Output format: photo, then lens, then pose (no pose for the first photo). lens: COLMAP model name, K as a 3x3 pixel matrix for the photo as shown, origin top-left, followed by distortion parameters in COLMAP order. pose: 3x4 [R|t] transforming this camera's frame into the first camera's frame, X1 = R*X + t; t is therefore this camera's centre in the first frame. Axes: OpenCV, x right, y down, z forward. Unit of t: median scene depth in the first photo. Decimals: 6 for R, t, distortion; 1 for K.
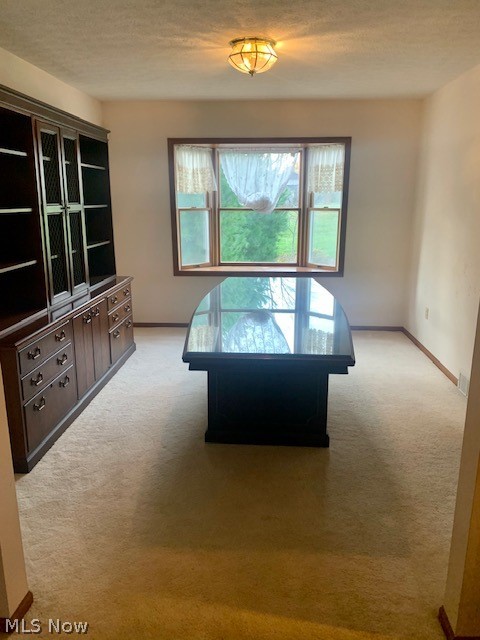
lens RADIAL K [[487.0, 0, 242.9], [0, 487.0, 317.9], [0, 0, 1]] dist [0.049171, -0.053651]
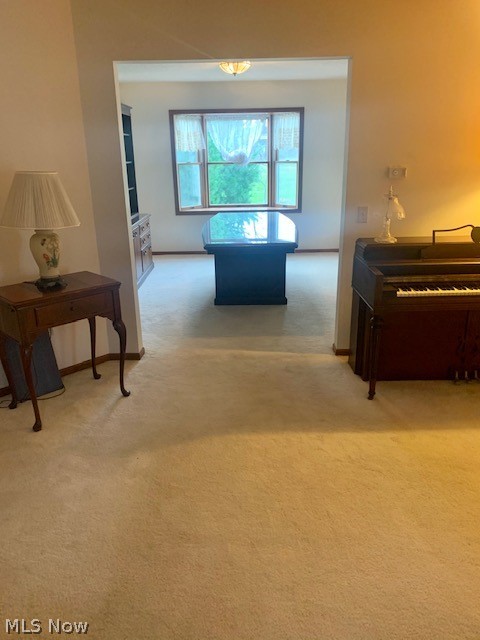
lens RADIAL K [[487.0, 0, 240.2], [0, 487.0, 315.2], [0, 0, 1]] dist [0.049171, -0.053651]
pose [[0.998420, -0.033606, 0.045040, -0.036865], [0.029870, 0.996249, 0.081208, 0.088687], [-0.047600, -0.079735, 0.995679, -0.385125]]
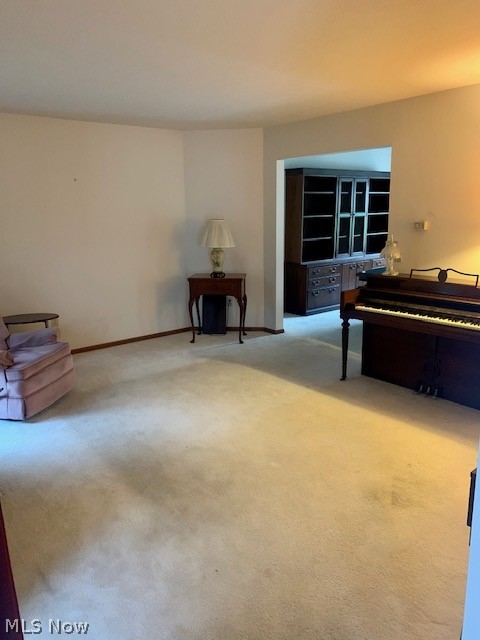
lens RADIAL K [[487.0, 0, 234.7], [0, 487.0, 318.4], [0, 0, 1]] dist [0.049171, -0.053651]
pose [[0.664000, 0.149756, -0.732583, 0.613200], [-0.156167, 0.985907, 0.059995, 0.115766], [0.731243, 0.074569, 0.678029, -0.524028]]
